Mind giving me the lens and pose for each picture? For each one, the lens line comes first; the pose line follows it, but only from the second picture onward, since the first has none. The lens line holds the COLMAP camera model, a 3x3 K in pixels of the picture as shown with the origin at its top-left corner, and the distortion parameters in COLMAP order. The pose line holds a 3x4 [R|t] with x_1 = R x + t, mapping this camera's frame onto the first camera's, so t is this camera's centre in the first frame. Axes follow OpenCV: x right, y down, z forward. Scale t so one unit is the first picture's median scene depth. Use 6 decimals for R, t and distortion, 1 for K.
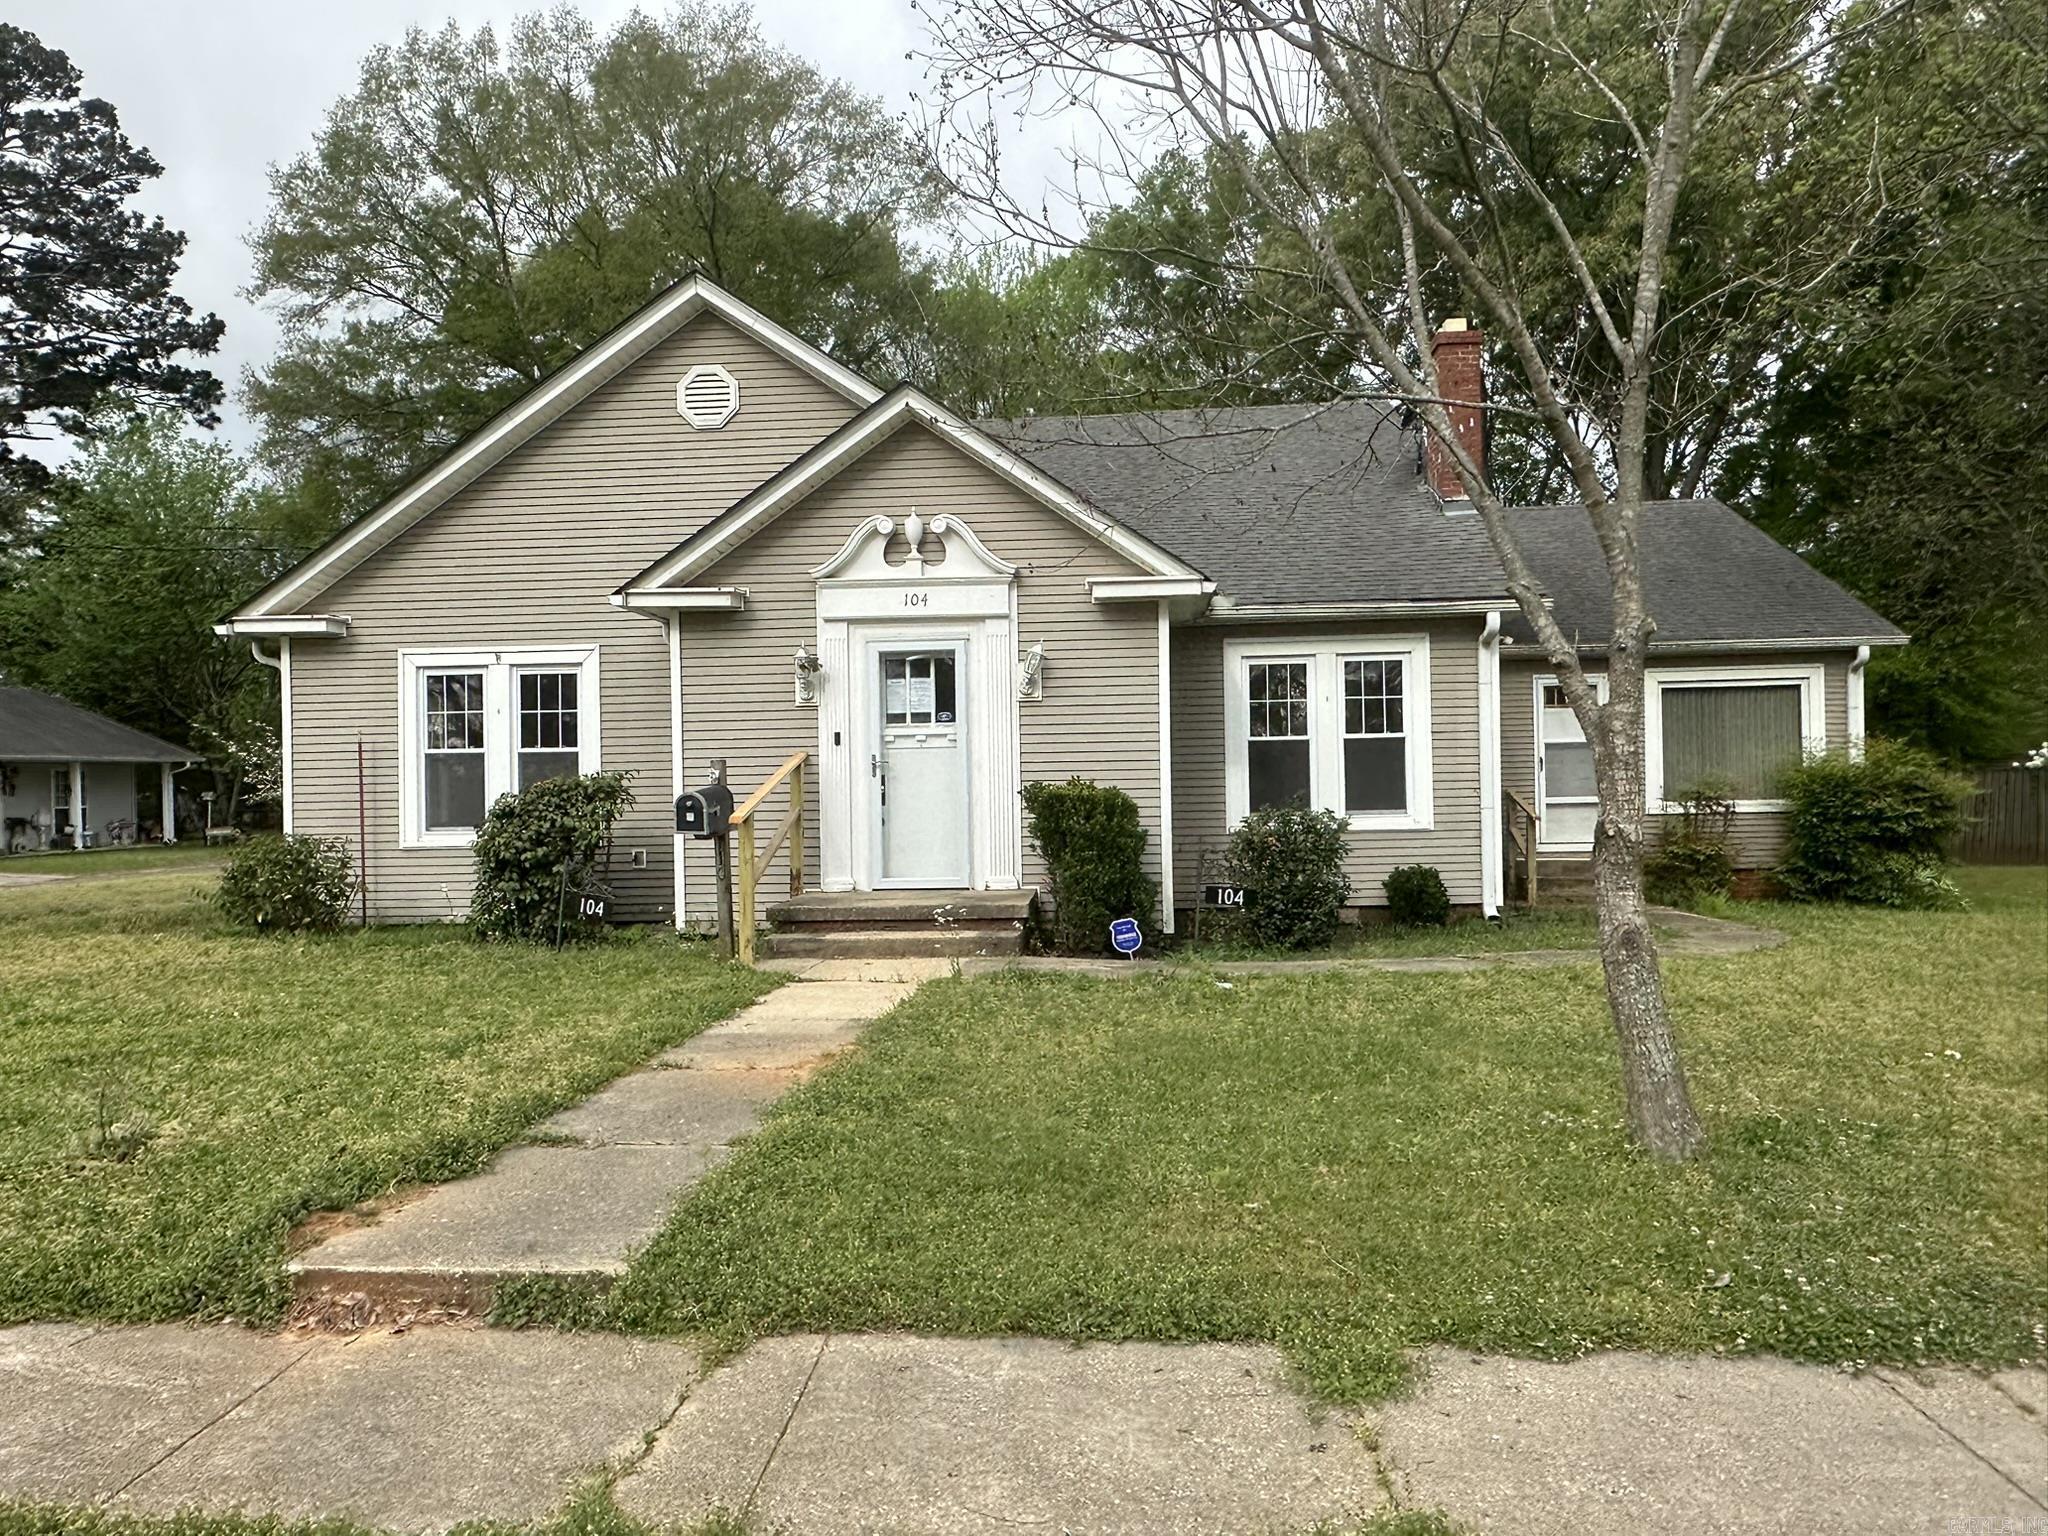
lens RADIAL K [[1417.8, 0, 1024.0], [0, 1417.8, 768.0], [0, 0, 1]] dist [-0.001275, 0.003237]
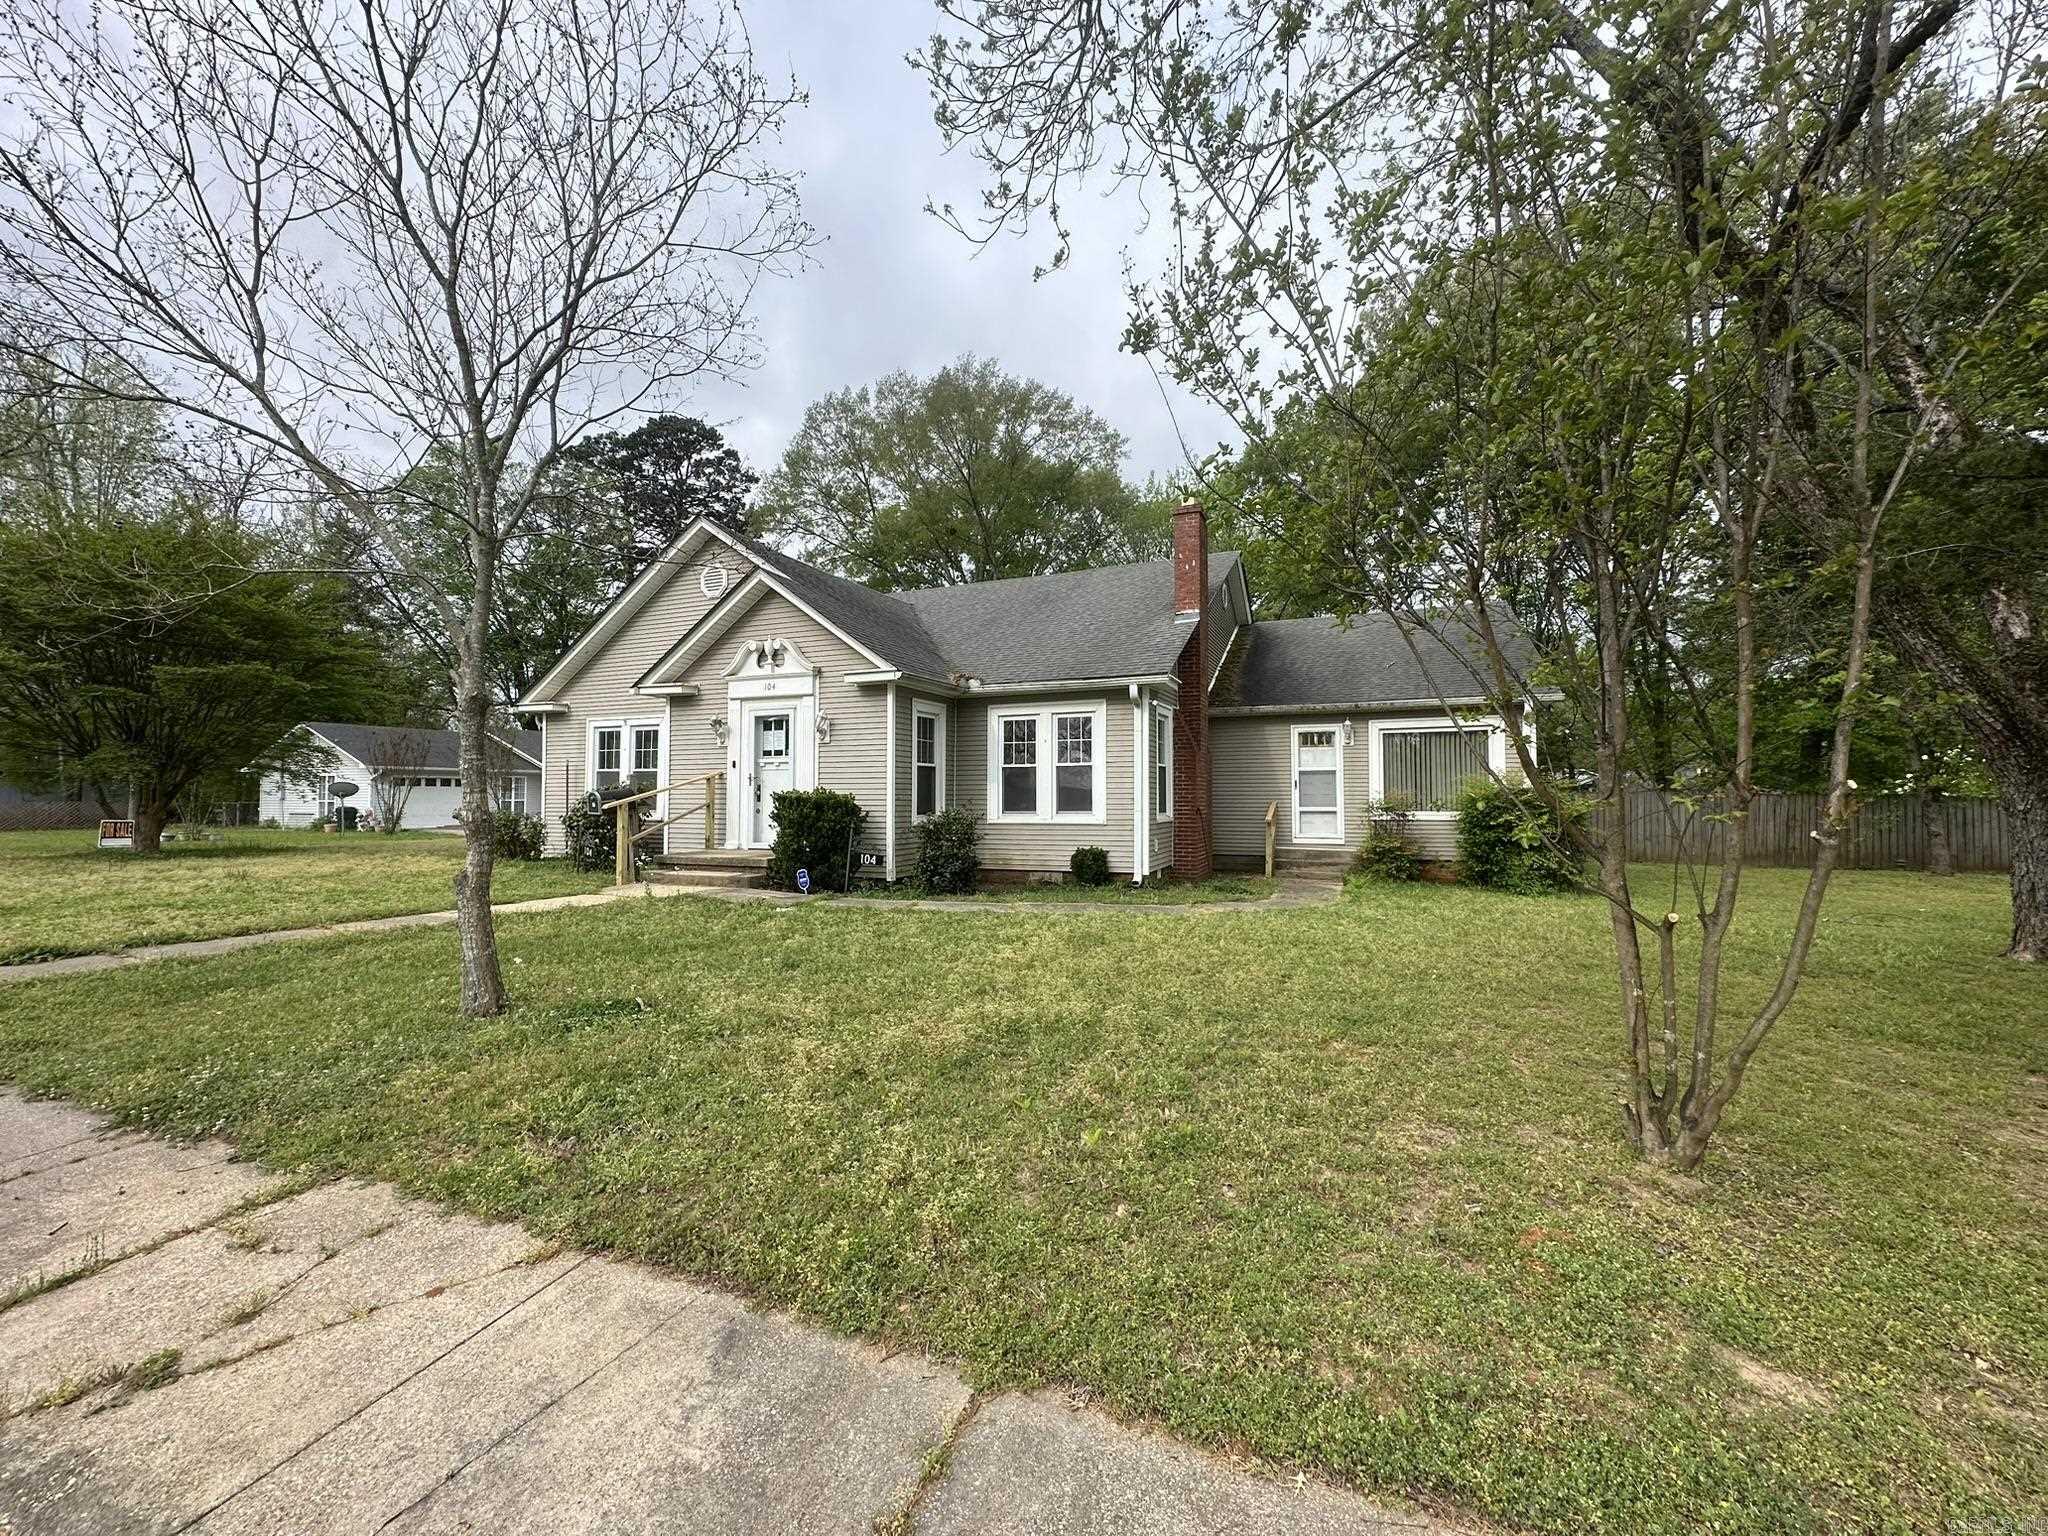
lens RADIAL K [[829.5, 0, 1024.0], [0, 829.5, 768.0], [0, 0, 1]] dist [-0.001774, -0.000047]
pose [[0.946937, 0.006227, -0.321359, 0.525994], [-0.012825, 0.999748, -0.018416, -0.000994], [0.321164, 0.021560, 0.946778, 0.109026]]
